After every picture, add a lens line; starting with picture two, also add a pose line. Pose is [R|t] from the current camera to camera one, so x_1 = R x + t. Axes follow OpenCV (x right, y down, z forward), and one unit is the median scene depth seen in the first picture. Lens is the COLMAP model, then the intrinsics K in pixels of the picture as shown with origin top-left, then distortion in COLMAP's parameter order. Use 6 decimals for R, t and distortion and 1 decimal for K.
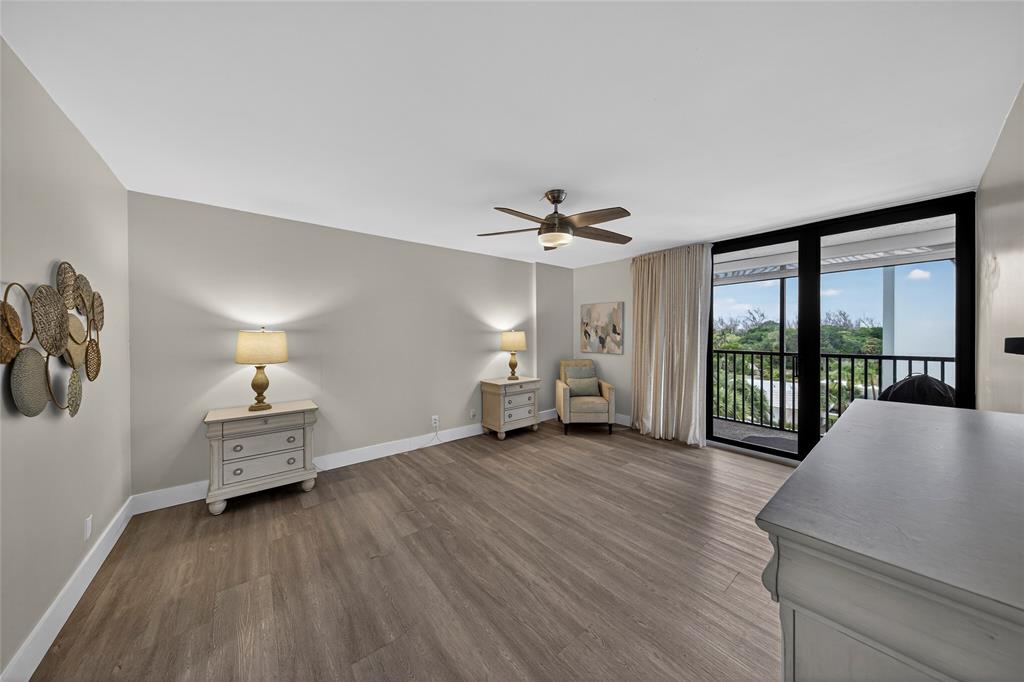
lens RADIAL K [[319.9, 0, 508.9], [0, 319.9, 336.5], [0, 0, 1]] dist [-0.000020, -0.000067]
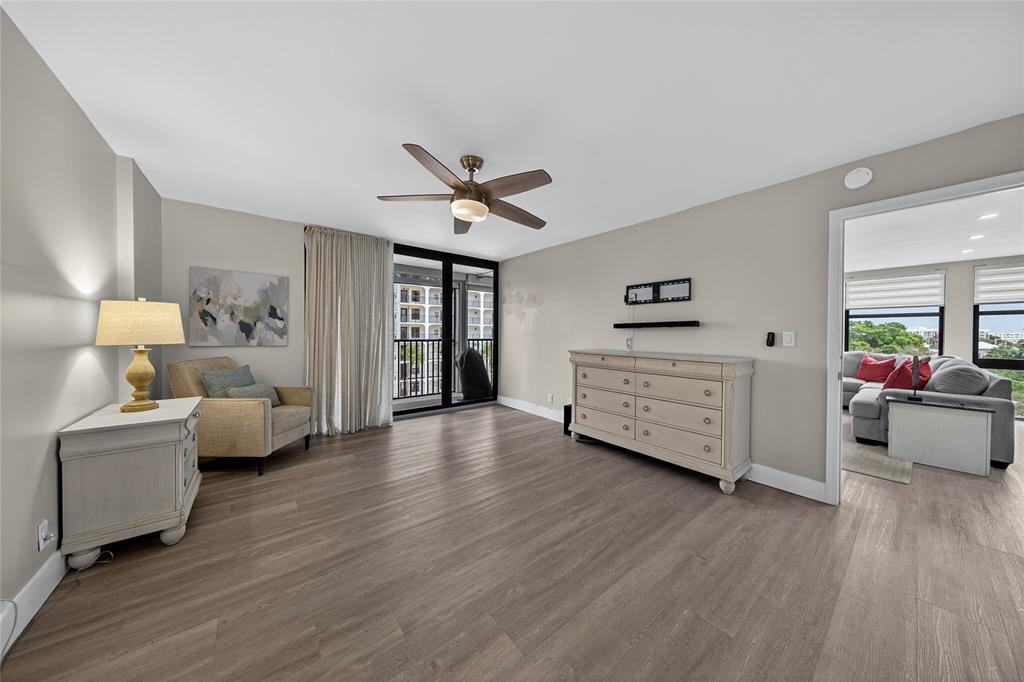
lens RADIAL K [[319.9, 0, 511.7], [0, 319.9, 336.9], [0, 0, 1]] dist [-0.000020, -0.000067]
pose [[0.008334, -0.006864, 0.999942, -0.450406], [-0.002926, 0.999972, 0.006889, 0.030415], [-0.999961, -0.002983, 0.008314, 0.511840]]
